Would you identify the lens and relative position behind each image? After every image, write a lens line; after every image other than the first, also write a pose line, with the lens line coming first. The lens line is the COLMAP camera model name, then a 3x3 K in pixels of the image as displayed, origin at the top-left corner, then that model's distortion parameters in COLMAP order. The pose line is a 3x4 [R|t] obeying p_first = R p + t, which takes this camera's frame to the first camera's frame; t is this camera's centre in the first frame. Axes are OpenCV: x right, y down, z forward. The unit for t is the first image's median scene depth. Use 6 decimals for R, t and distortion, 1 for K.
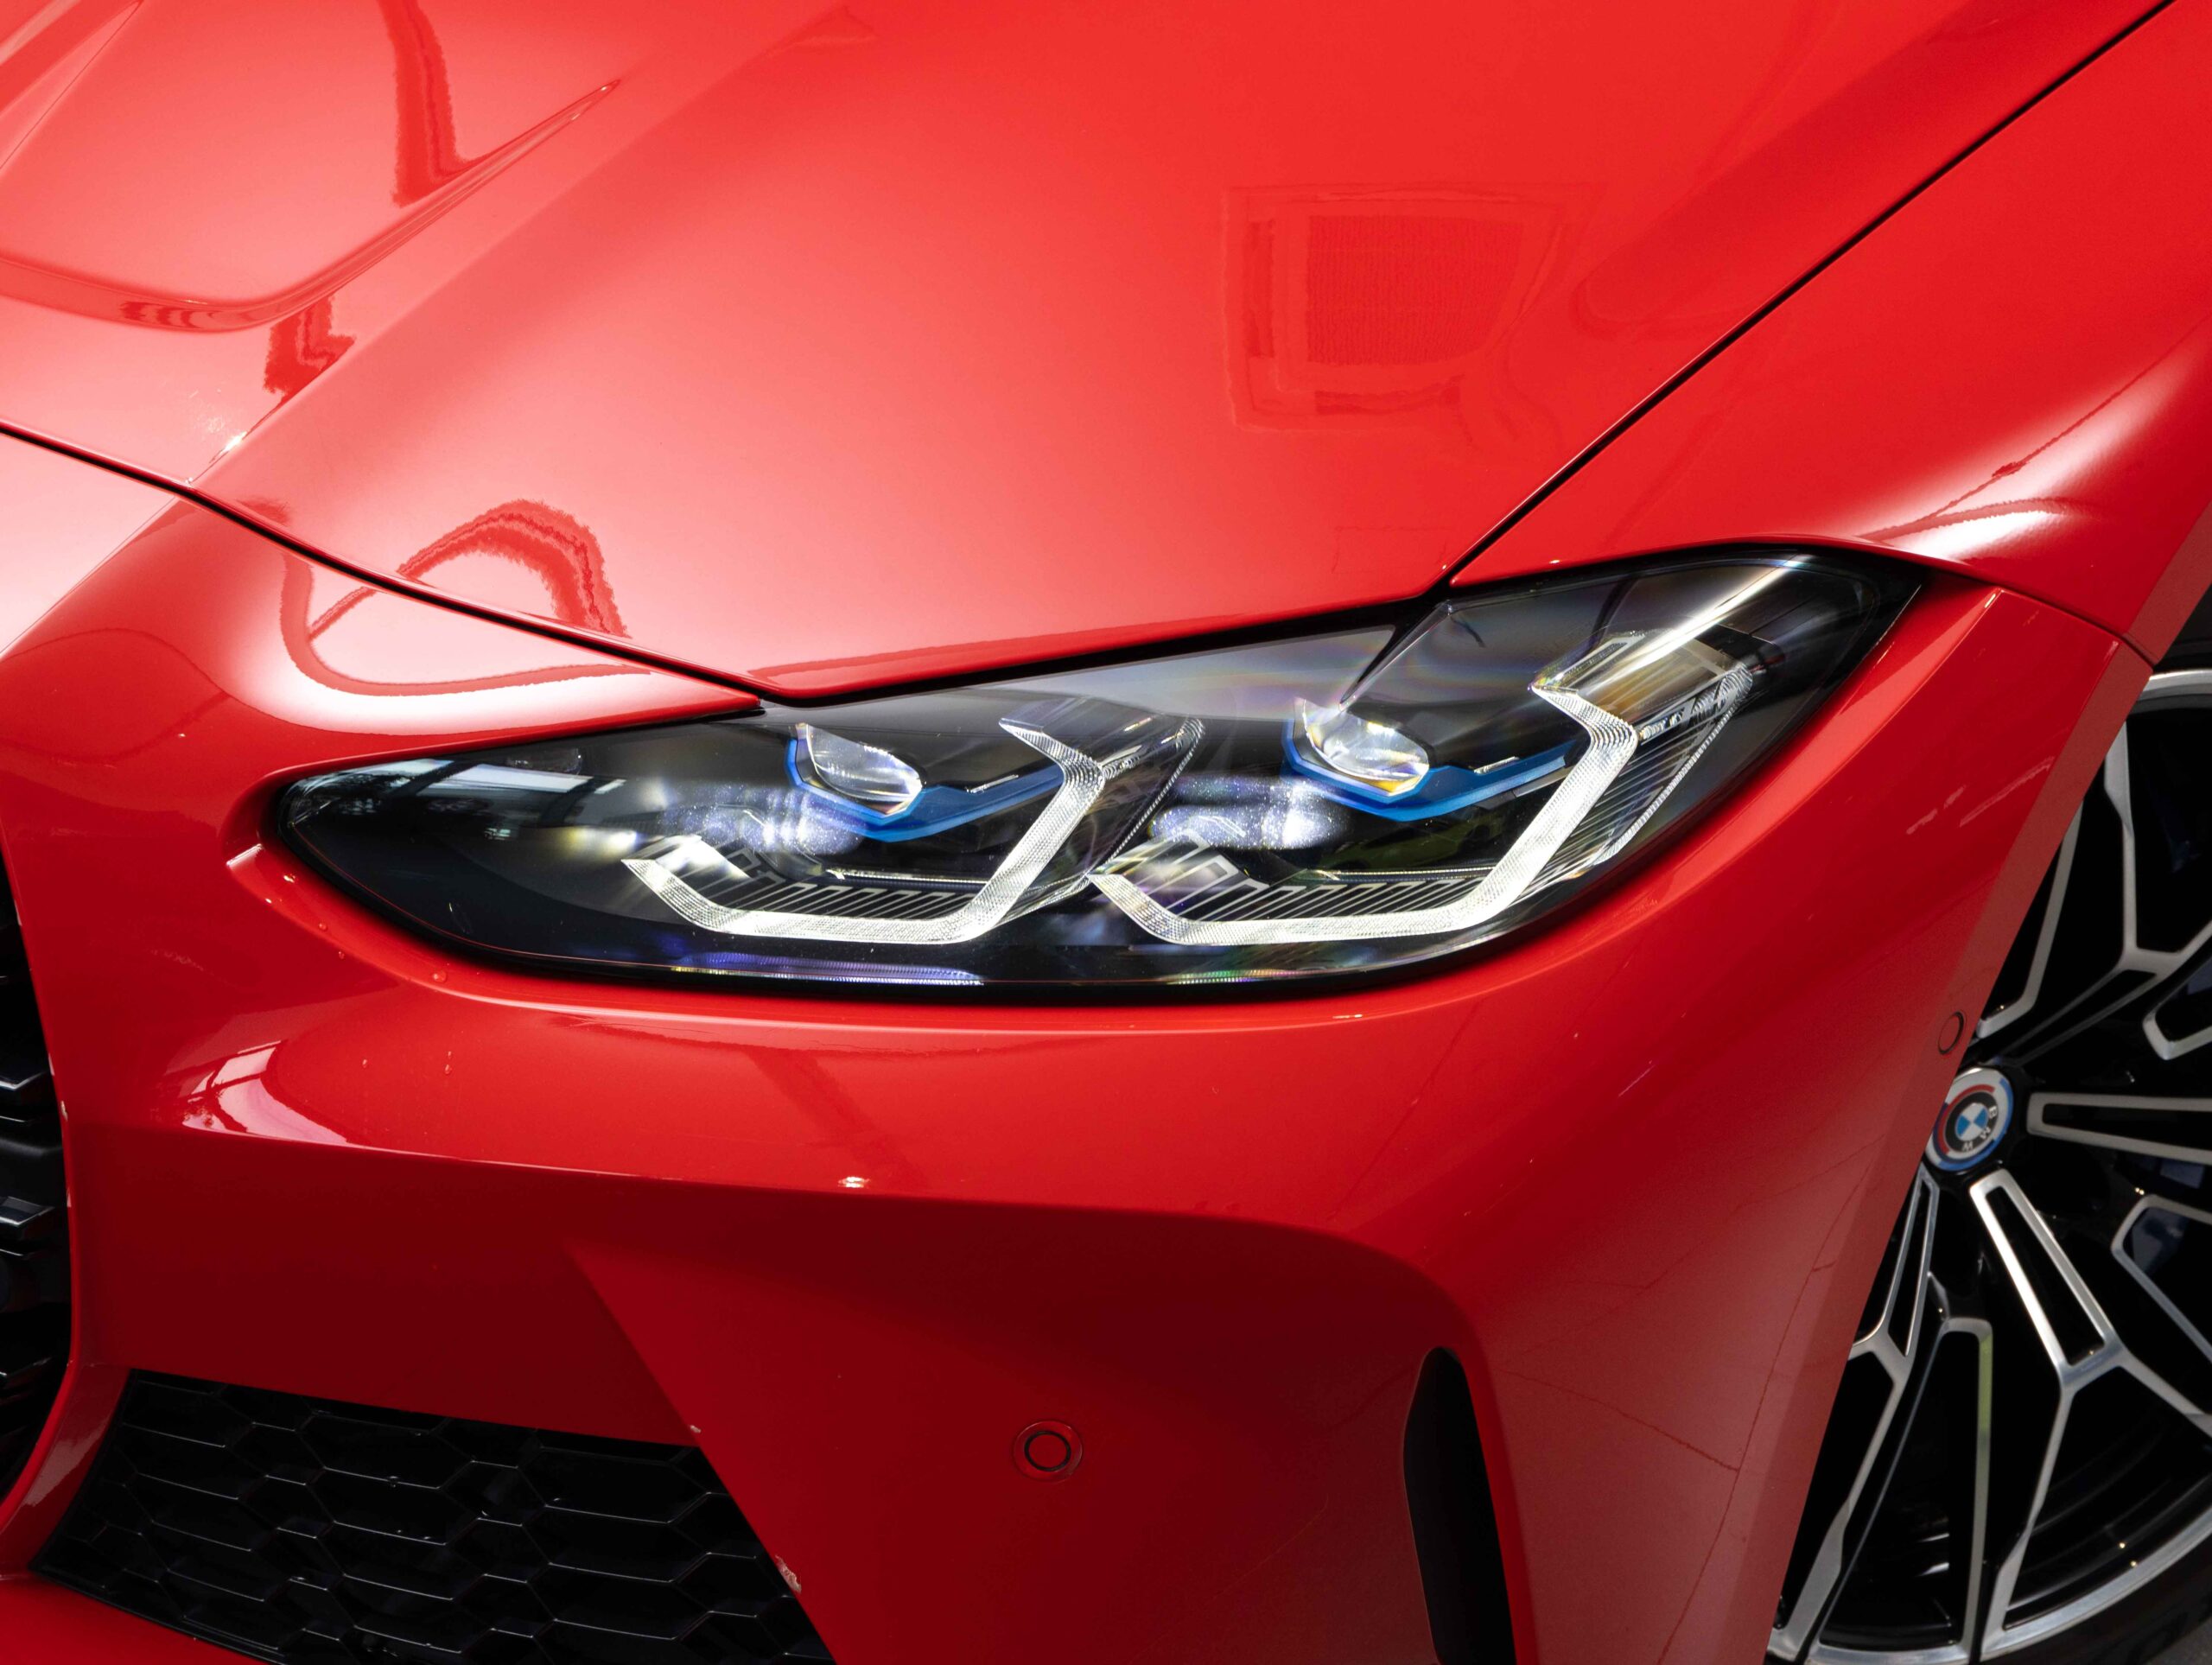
lens RADIAL K [[4675.8, 0, 1106.0], [0, 4675.8, 832.5], [0, 0, 1]] dist [-0.045422, -0.241834]
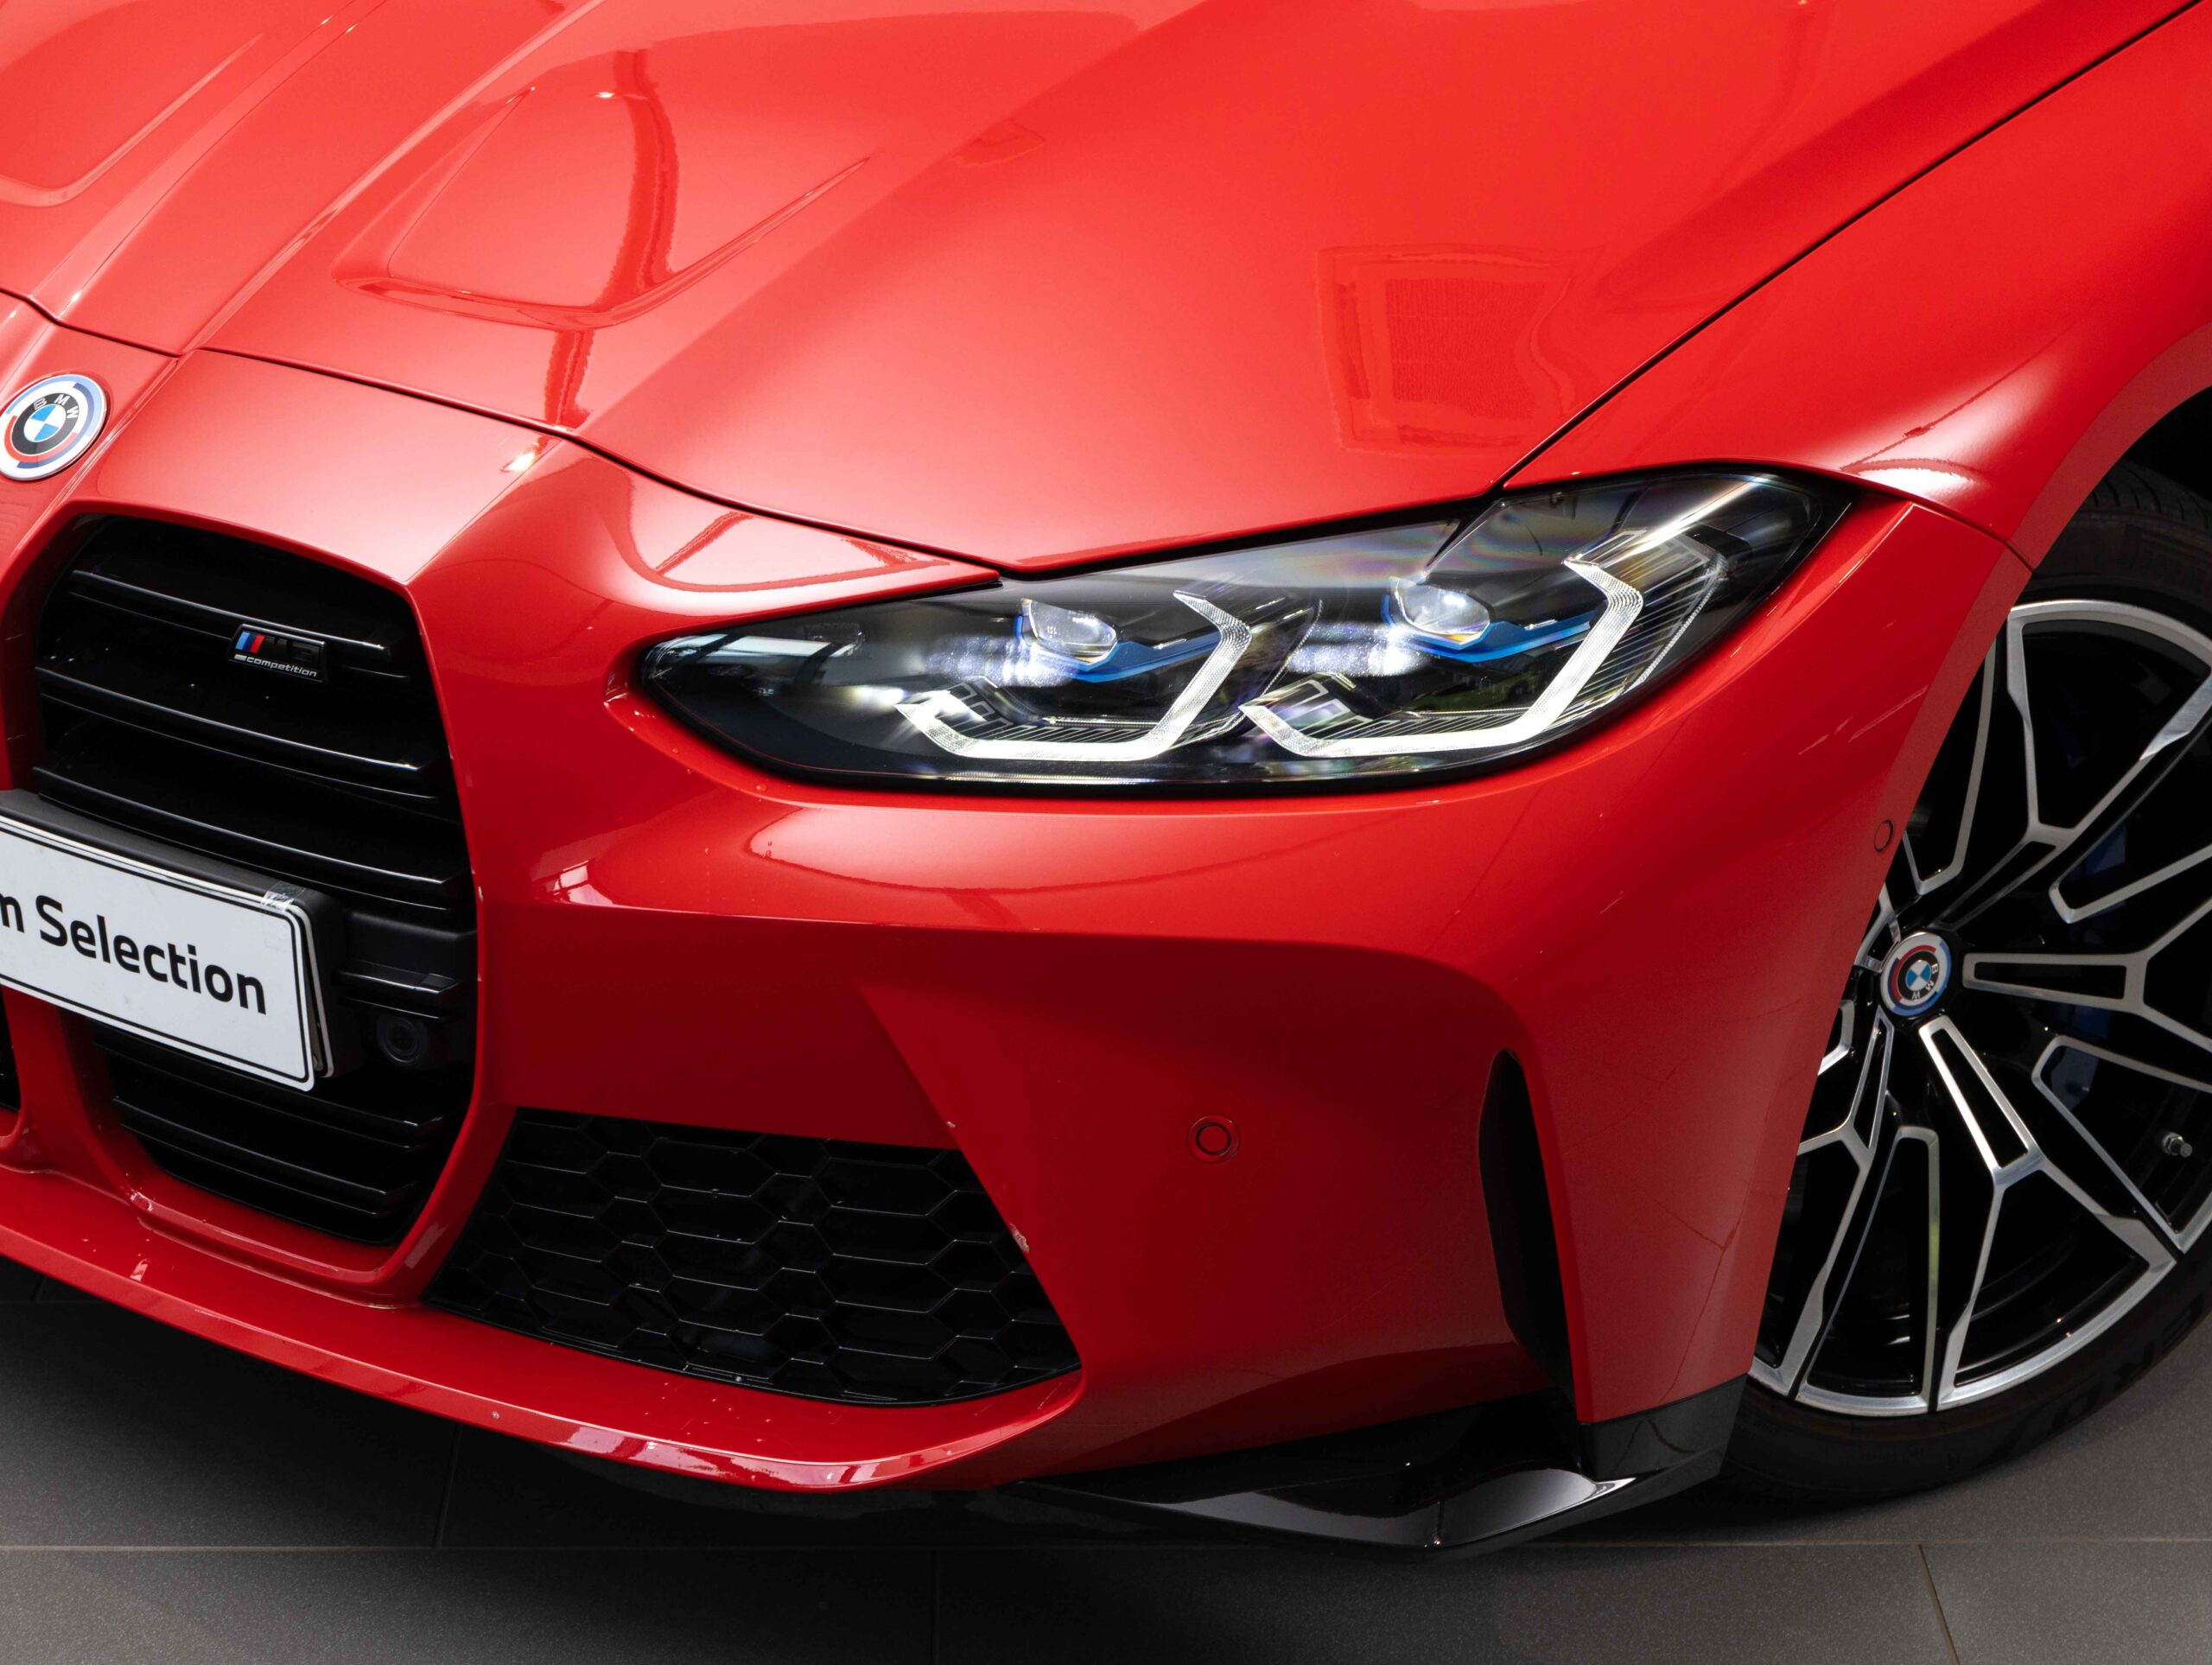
lens RADIAL K [[4675.8, 0, 1106.0], [0, 4675.8, 832.5], [0, 0, 1]] dist [-0.045422, -0.241834]
pose [[0.999887, -0.008960, -0.012095, -0.025106], [0.007959, 0.996734, -0.080366, 0.145501], [0.012775, 0.080261, 0.996692, -0.330652]]
